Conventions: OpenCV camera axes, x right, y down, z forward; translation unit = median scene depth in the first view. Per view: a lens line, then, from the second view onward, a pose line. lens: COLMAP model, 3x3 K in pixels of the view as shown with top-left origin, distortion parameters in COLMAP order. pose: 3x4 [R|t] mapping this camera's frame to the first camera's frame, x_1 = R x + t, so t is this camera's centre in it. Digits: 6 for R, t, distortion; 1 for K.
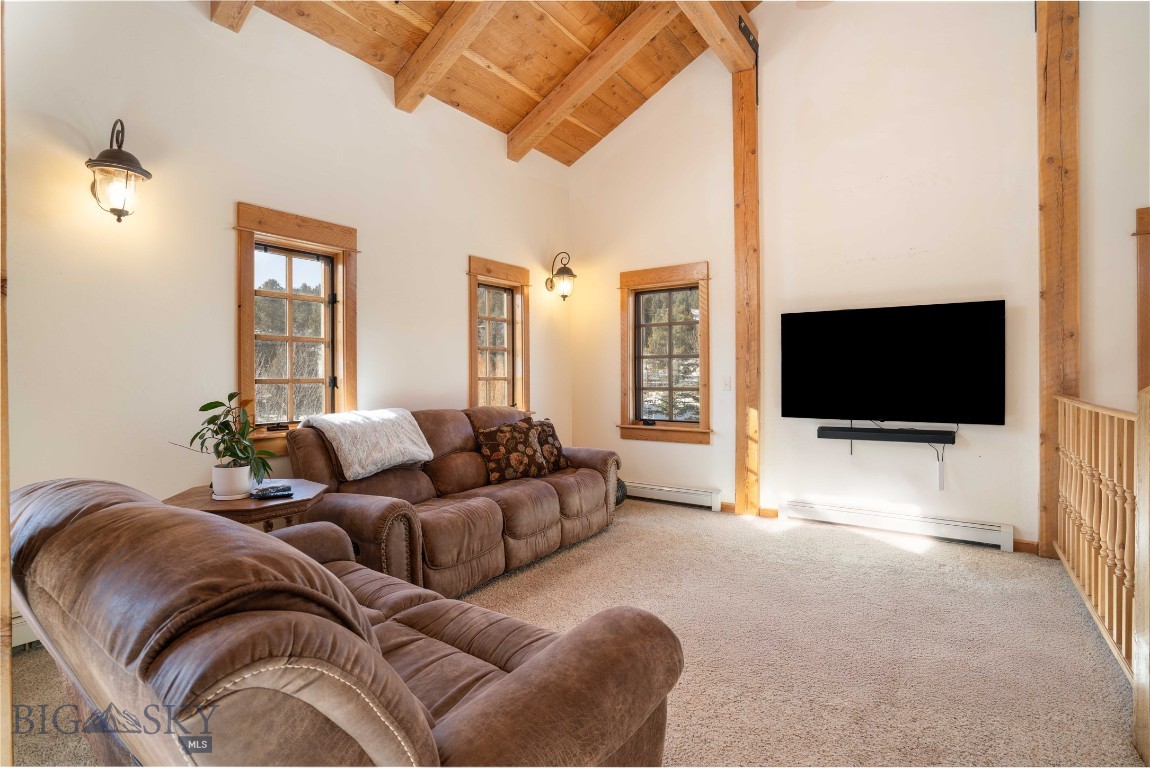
lens RADIAL K [[532.1, 0, 592.0], [0, 532.1, 367.3], [0, 0, 1]] dist [-0.004996, 0.000005]
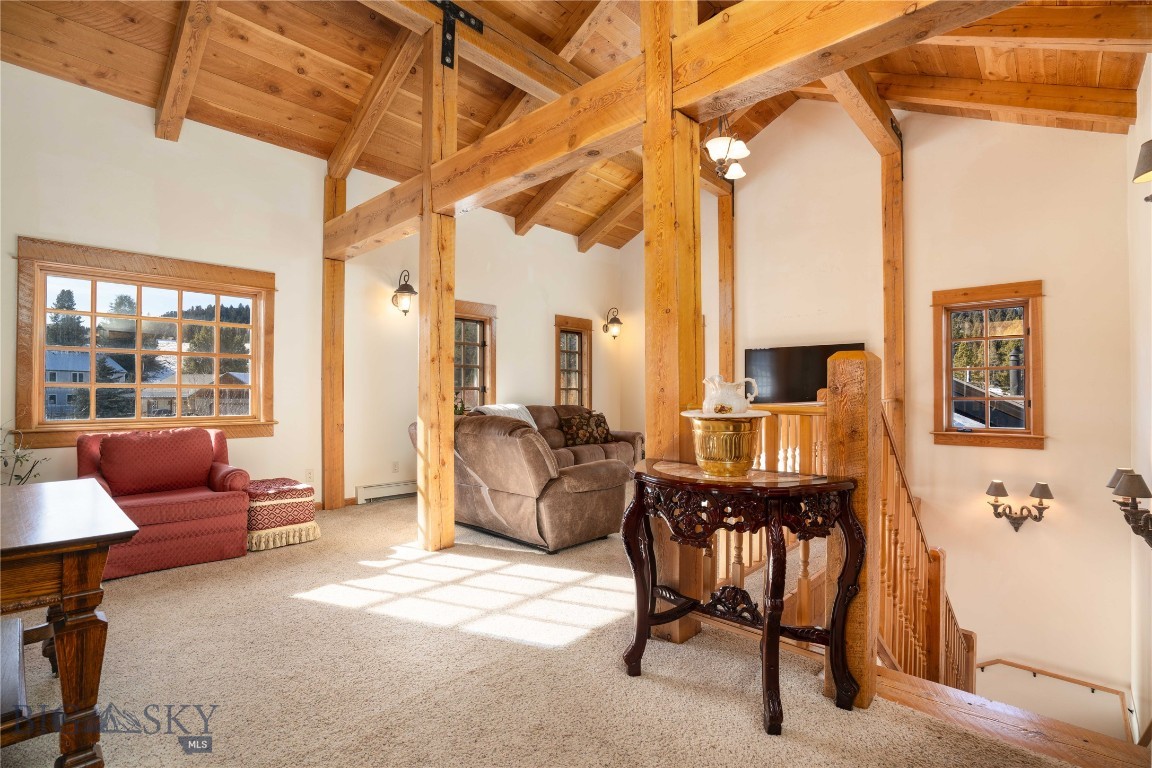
lens RADIAL K [[533.1, 0, 576.0], [0, 533.1, 390.6], [0, 0, 1]] dist [-0.004996, 0.000005]
pose [[0.985952, 0.005272, -0.166945, 0.120679], [-0.003409, 0.999929, 0.011441, 0.008473], [0.166993, -0.010711, 0.985900, -0.684185]]
